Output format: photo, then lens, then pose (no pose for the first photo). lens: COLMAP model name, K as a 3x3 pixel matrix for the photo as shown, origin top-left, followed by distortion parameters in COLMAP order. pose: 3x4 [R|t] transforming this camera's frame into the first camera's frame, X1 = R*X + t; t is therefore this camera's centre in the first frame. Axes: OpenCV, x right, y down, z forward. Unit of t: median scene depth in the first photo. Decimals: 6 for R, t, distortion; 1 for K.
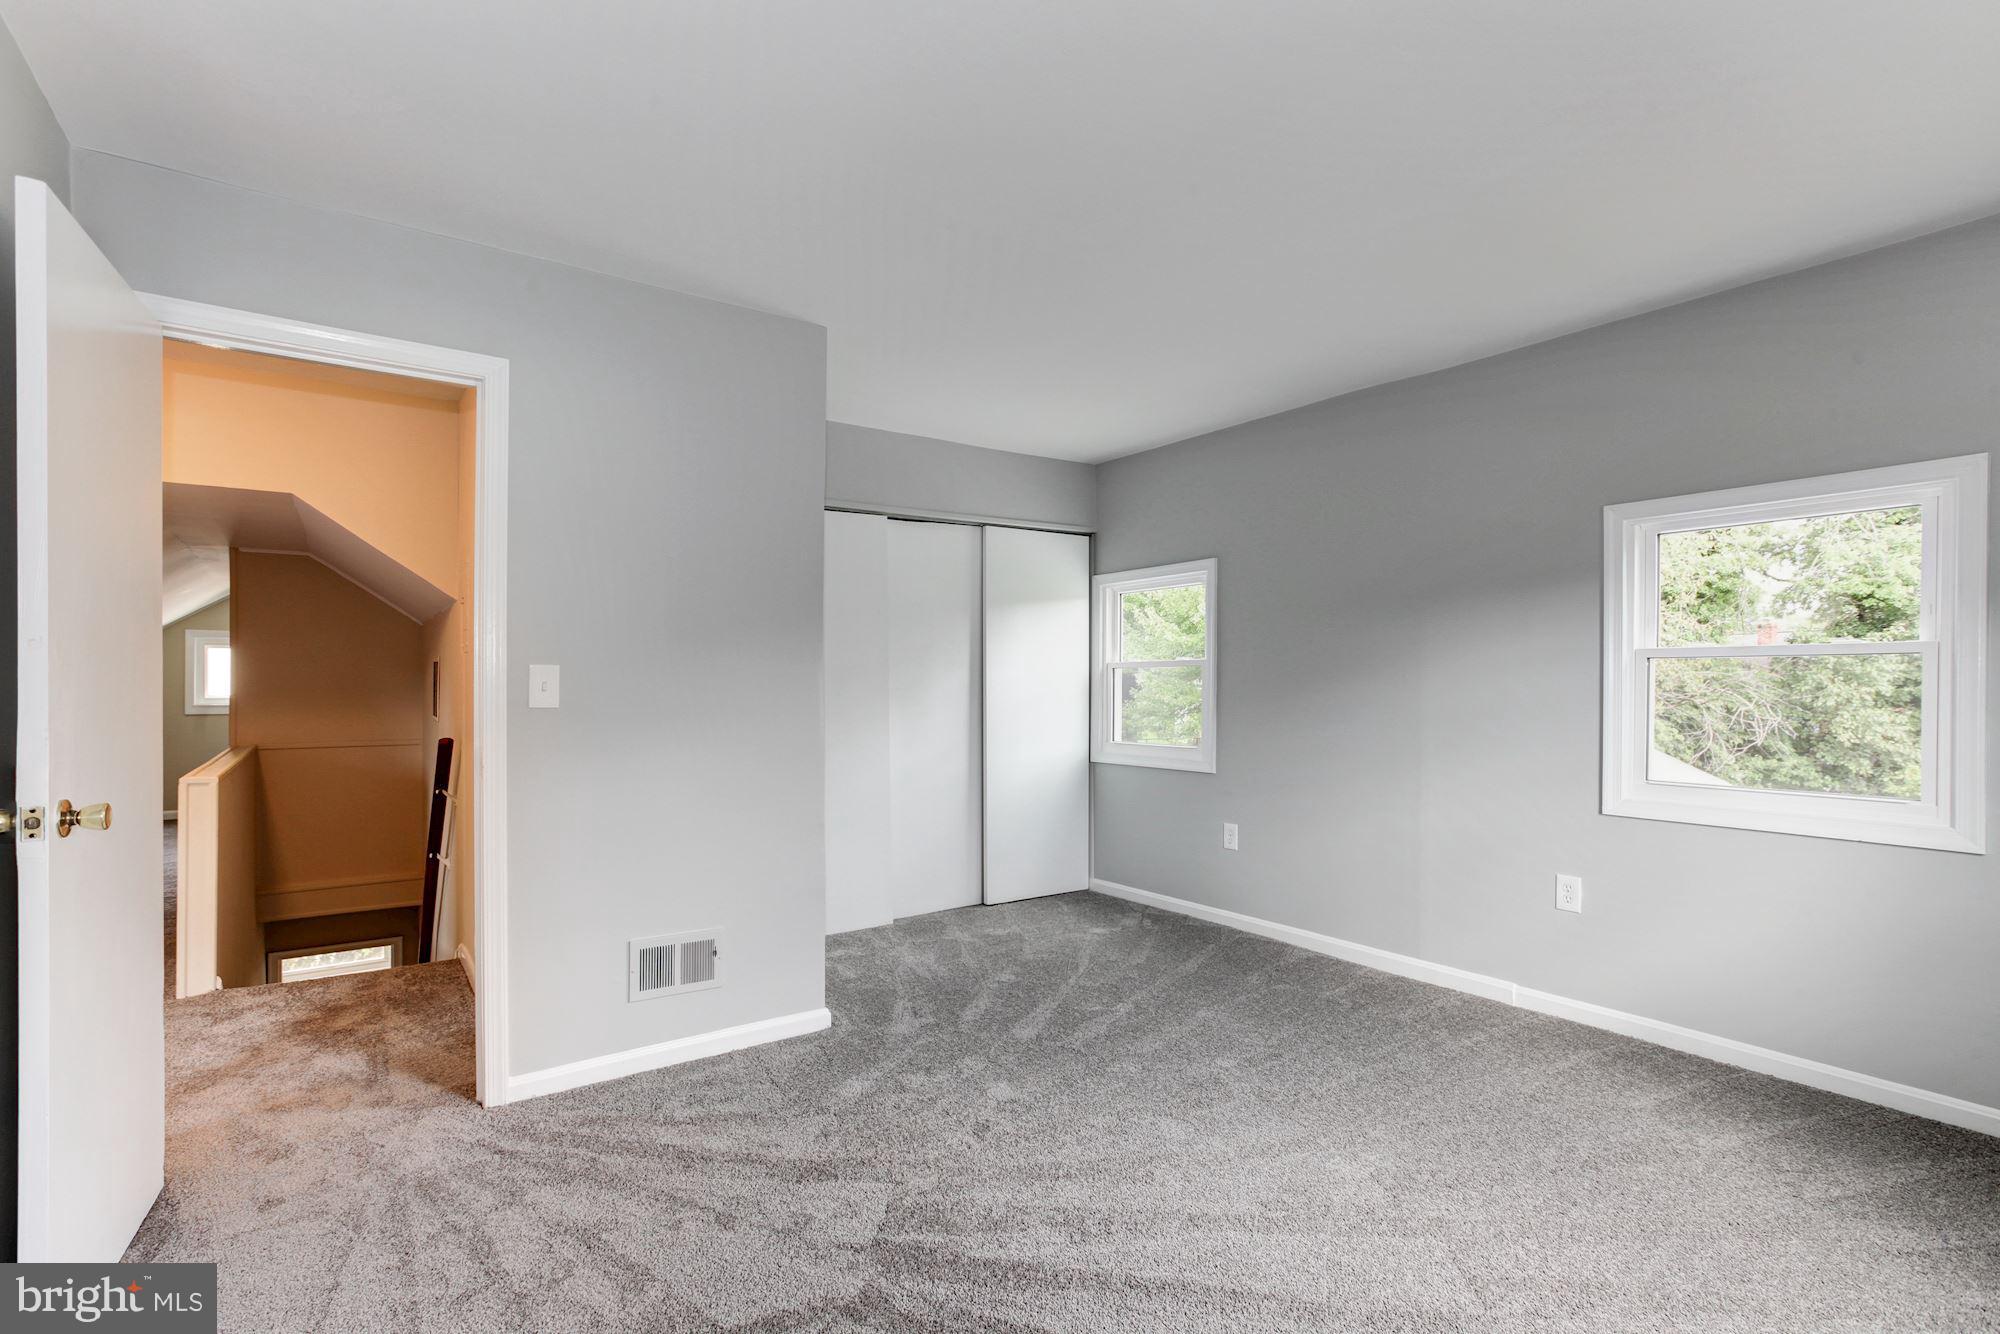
lens RADIAL K [[910.7, 0, 1002.9], [0, 910.7, 676.2], [0, 0, 1]] dist [-0.019058, 0.008850]
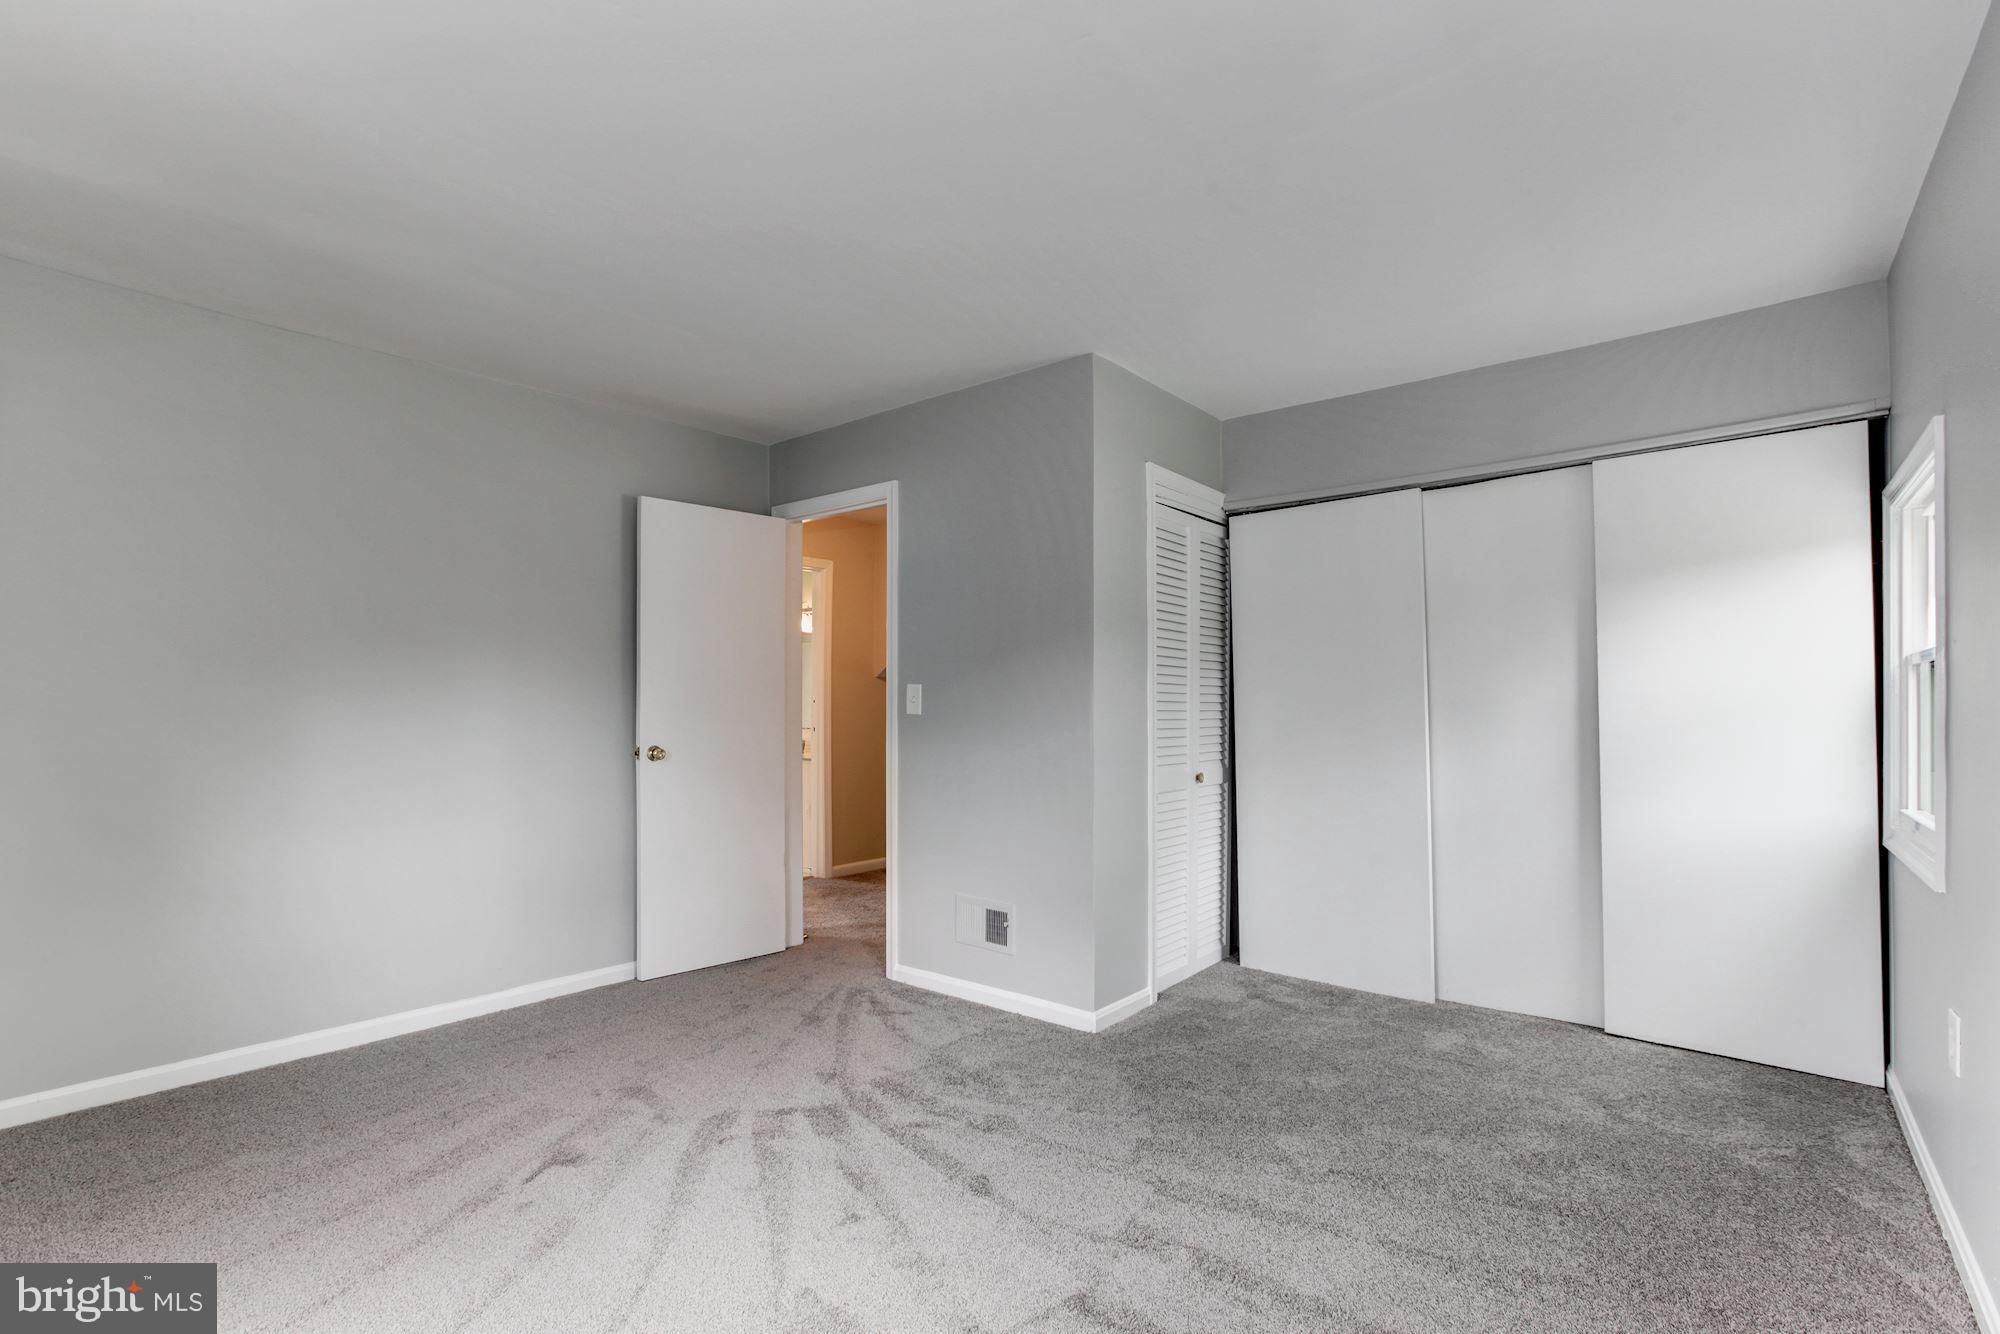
lens RADIAL K [[910.7, 0, 1005.9], [0, 910.7, 681.8], [0, 0, 1]] dist [-0.019058, 0.008850]
pose [[0.299512, -0.011374, -0.954025, 0.658915], [0.002394, 0.999935, -0.011170, -0.000472], [0.954089, 0.001061, 0.299520, 0.512200]]
